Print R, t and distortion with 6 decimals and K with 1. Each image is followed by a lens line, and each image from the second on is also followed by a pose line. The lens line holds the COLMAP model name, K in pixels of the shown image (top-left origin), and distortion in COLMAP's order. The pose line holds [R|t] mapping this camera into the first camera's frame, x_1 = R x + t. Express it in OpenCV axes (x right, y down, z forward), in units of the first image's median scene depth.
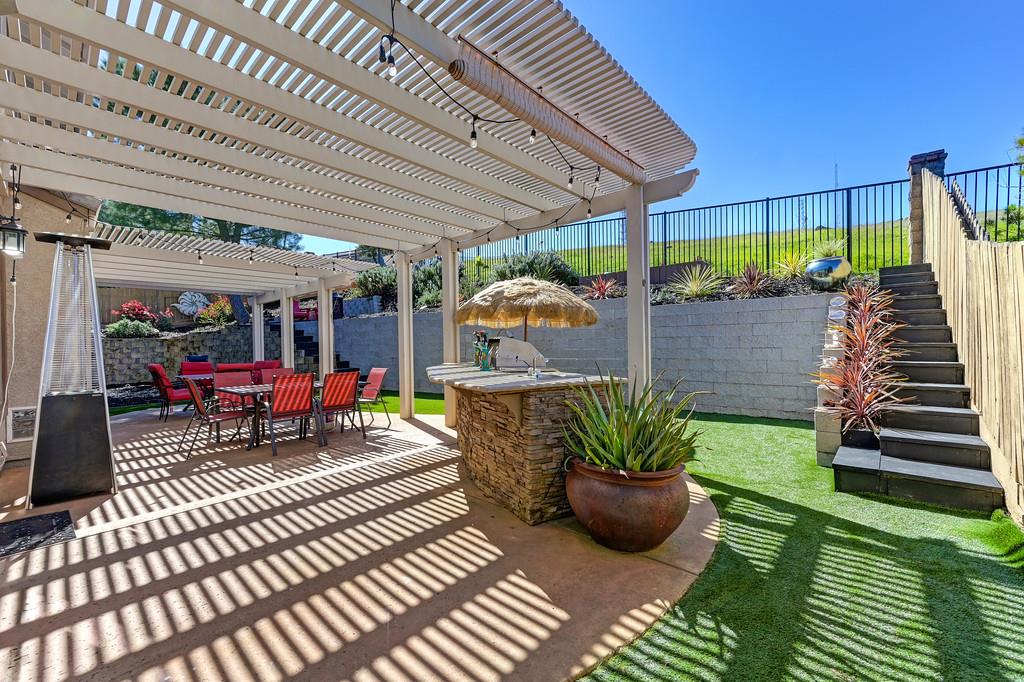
lens RADIAL K [[418.9, 0, 514.9], [0, 418.9, 344.8], [0, 0, 1]] dist [-0.001645, -0.000082]
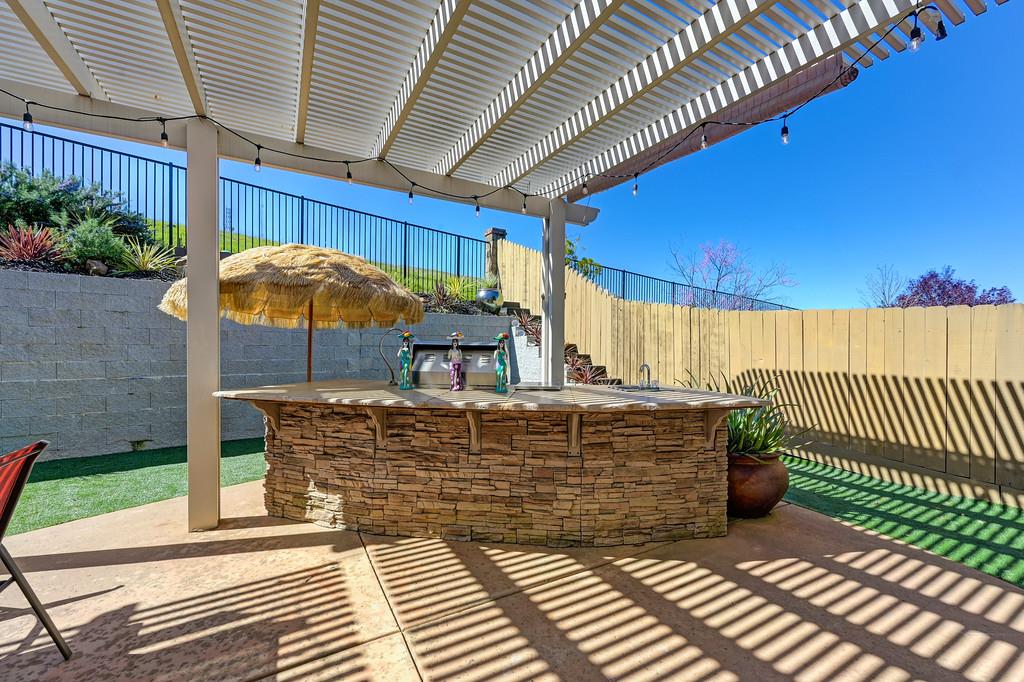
lens RADIAL K [[418.9, 0, 515.0], [0, 418.9, 345.2], [0, 0, 1]] dist [-0.001645, -0.000082]
pose [[0.314401, 0.027545, 0.948890, -0.818695], [-0.002946, 0.999602, -0.028041, 0.009020], [-0.949286, 0.006020, 0.314358, 0.887009]]
